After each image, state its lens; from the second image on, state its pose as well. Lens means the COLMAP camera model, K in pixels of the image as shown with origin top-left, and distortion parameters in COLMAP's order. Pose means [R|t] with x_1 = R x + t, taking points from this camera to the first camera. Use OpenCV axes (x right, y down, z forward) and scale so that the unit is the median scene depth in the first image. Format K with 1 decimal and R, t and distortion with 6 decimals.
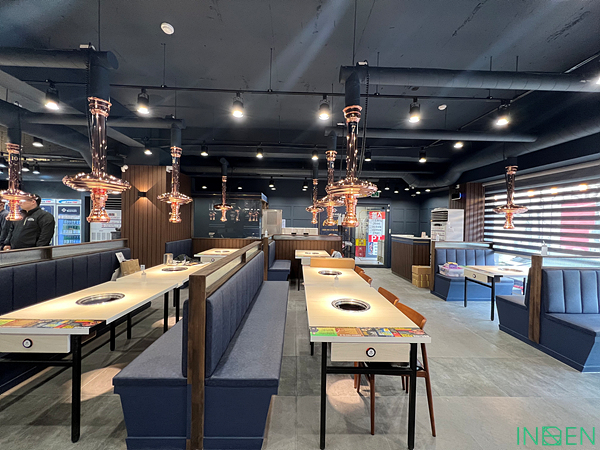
lens RADIAL K [[239.0, 0, 297.5], [0, 239.0, 223.4], [0, 0, 1]] dist [0.001386, -0.000542]
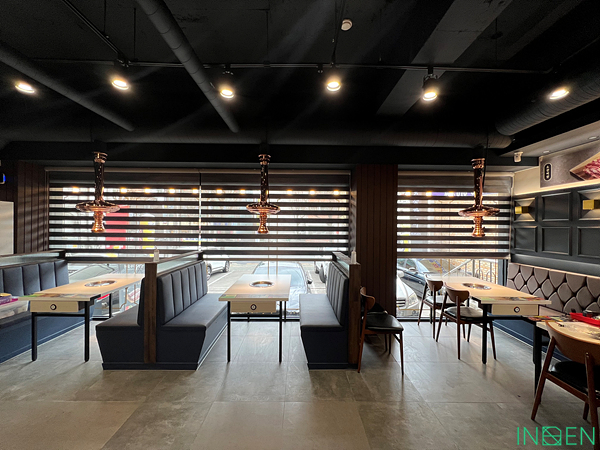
lens RADIAL K [[239.0, 0, 299.1], [0, 239.0, 224.0], [0, 0, 1]] dist [0.001386, -0.000542]
pose [[0.009436, -0.011444, 0.999890, 0.091126], [-0.000631, 0.999934, 0.011450, -0.010480], [-0.999955, -0.000739, 0.009429, 0.297860]]
